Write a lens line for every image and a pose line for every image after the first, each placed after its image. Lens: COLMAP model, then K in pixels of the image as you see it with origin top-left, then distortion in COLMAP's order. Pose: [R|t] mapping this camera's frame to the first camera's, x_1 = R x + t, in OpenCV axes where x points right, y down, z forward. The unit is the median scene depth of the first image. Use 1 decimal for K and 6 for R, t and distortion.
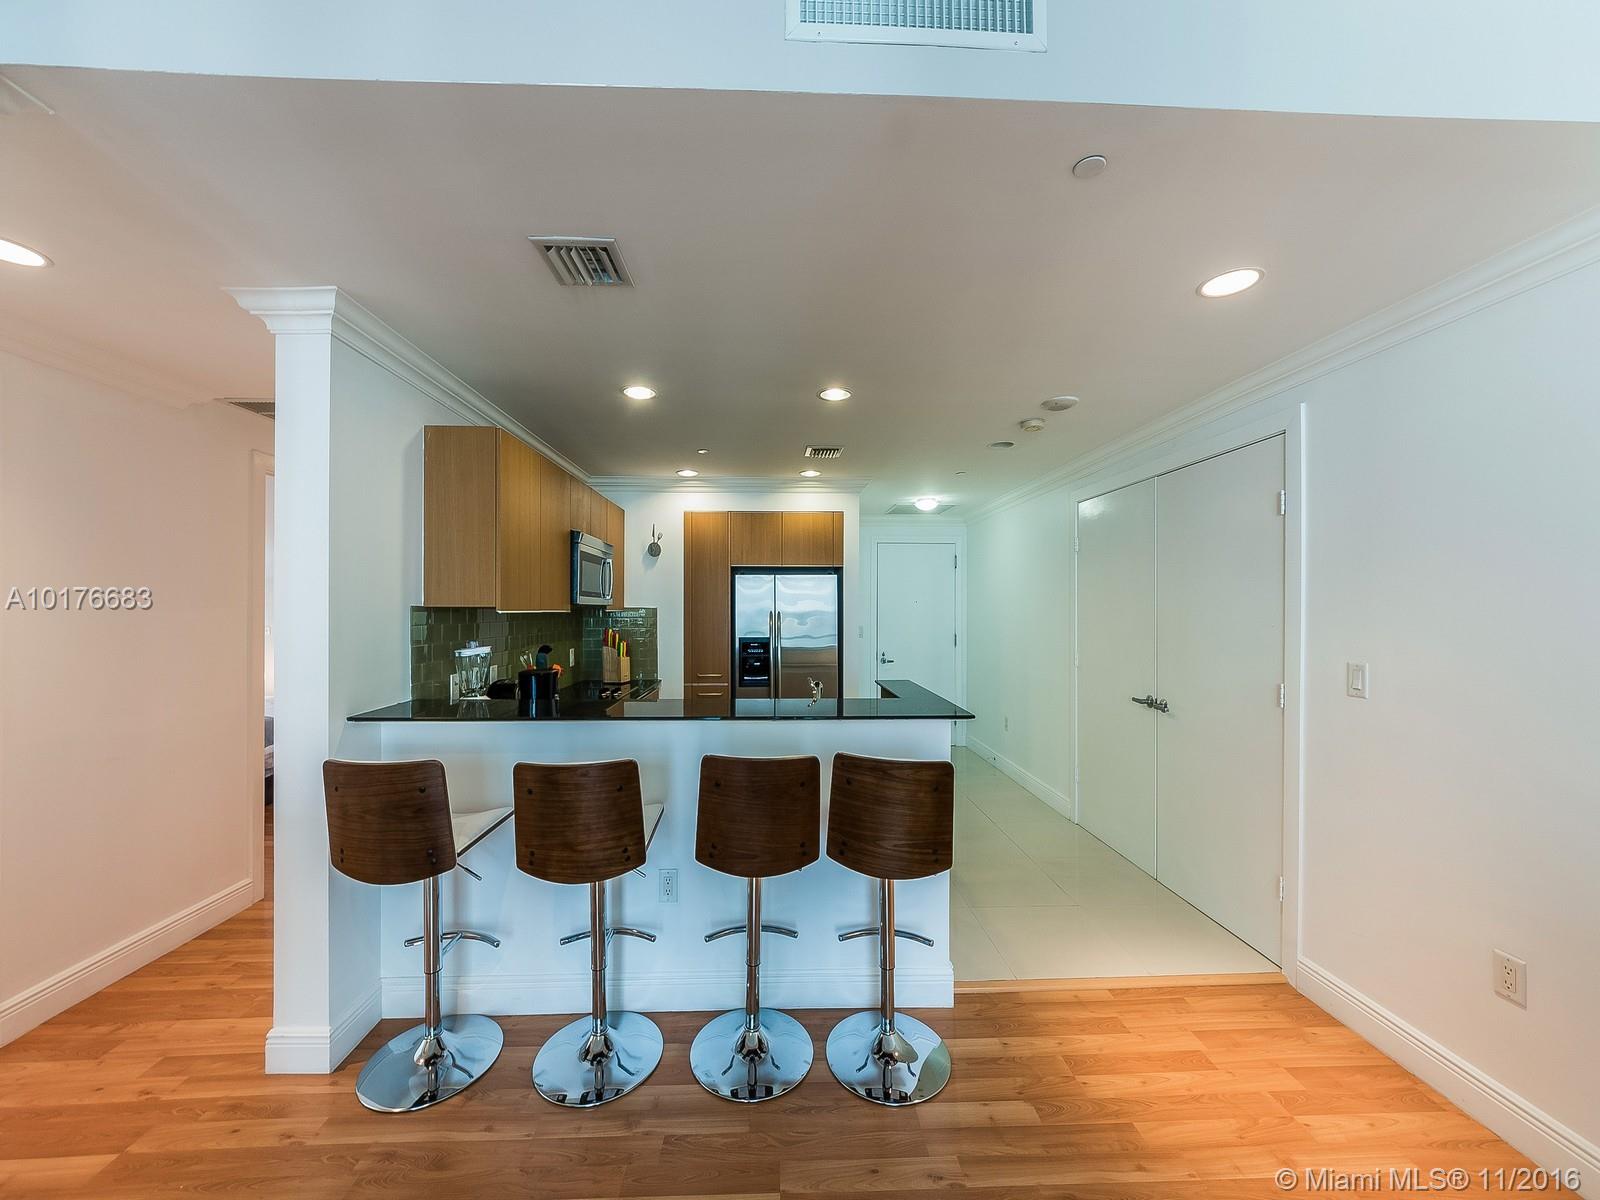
lens RADIAL K [[591.0, 0, 798.2], [0, 591.0, 605.0], [0, 0, 1]] dist [-0.011167, 0.001385]
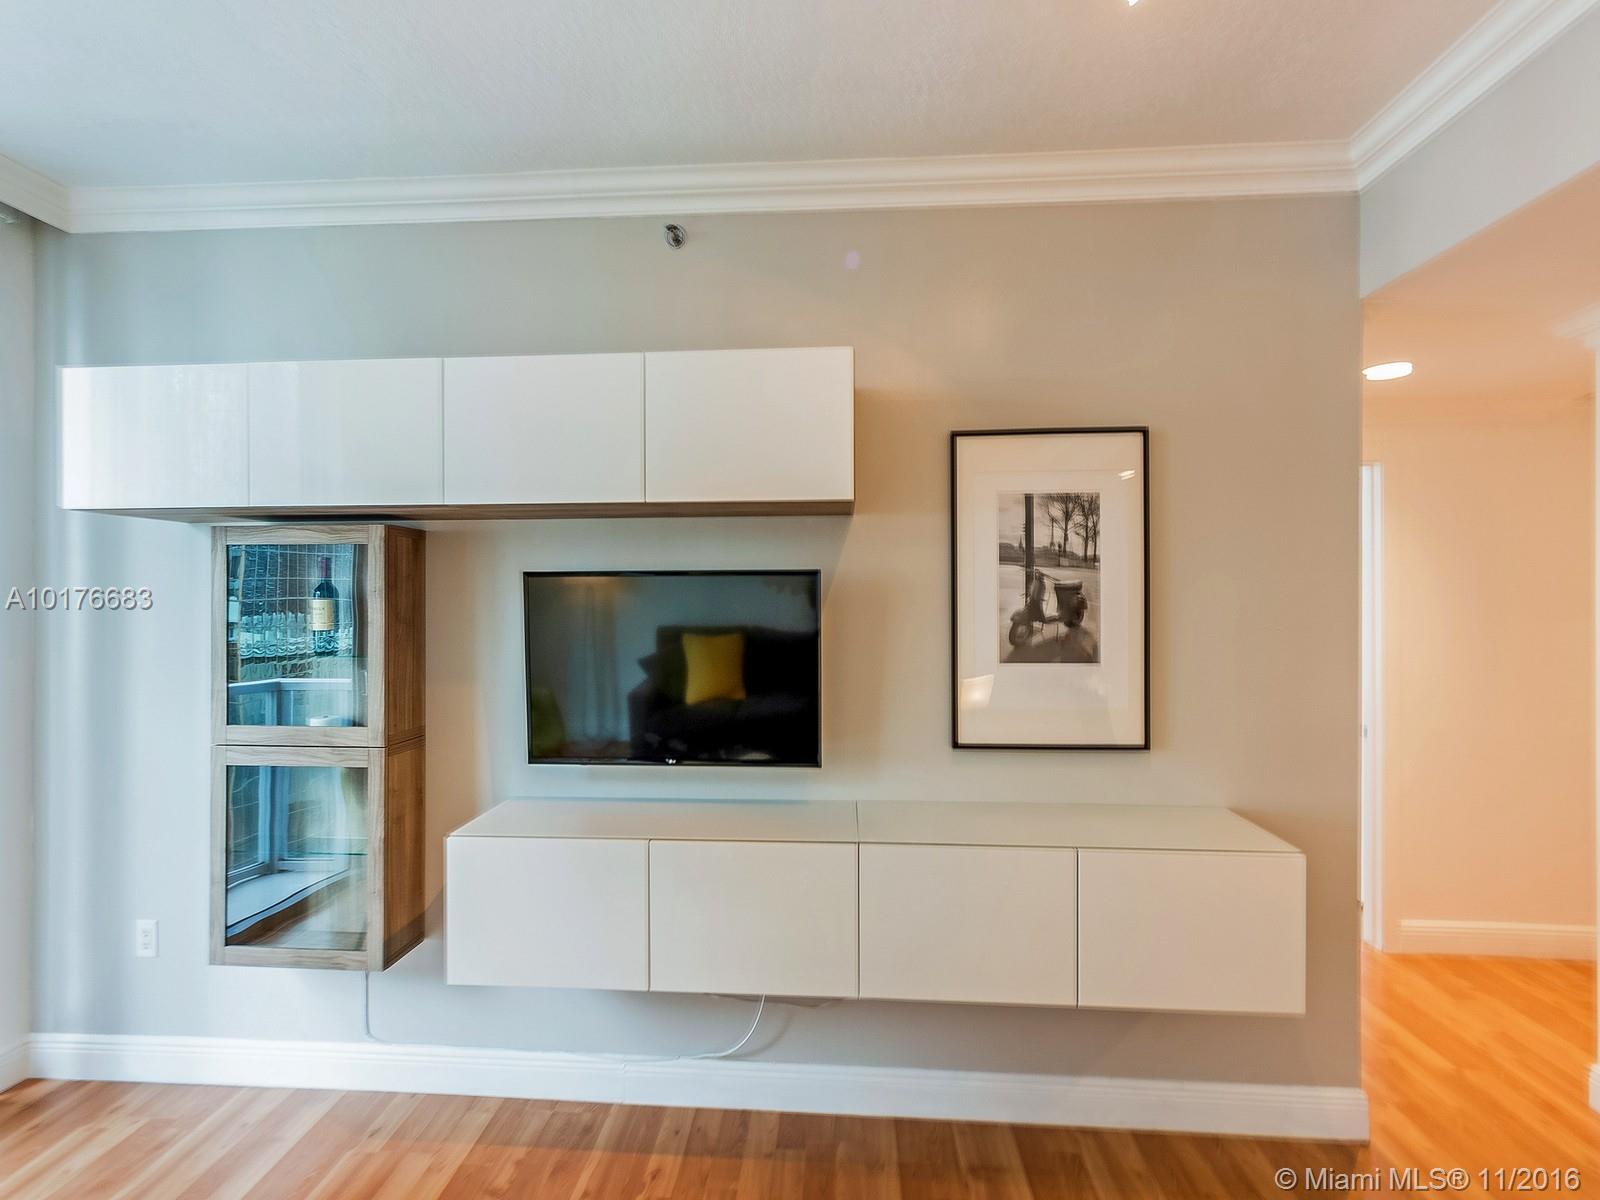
lens RADIAL K [[765.3, 0, 804.1], [0, 765.3, 598.0], [0, 0, 1]] dist [0.001160, -0.000540]
pose [[-0.101797, -0.015774, -0.994680, 0.391637], [0.008911, 0.999820, -0.016767, -0.044324], [0.994765, -0.010571, -0.101638, -0.144394]]
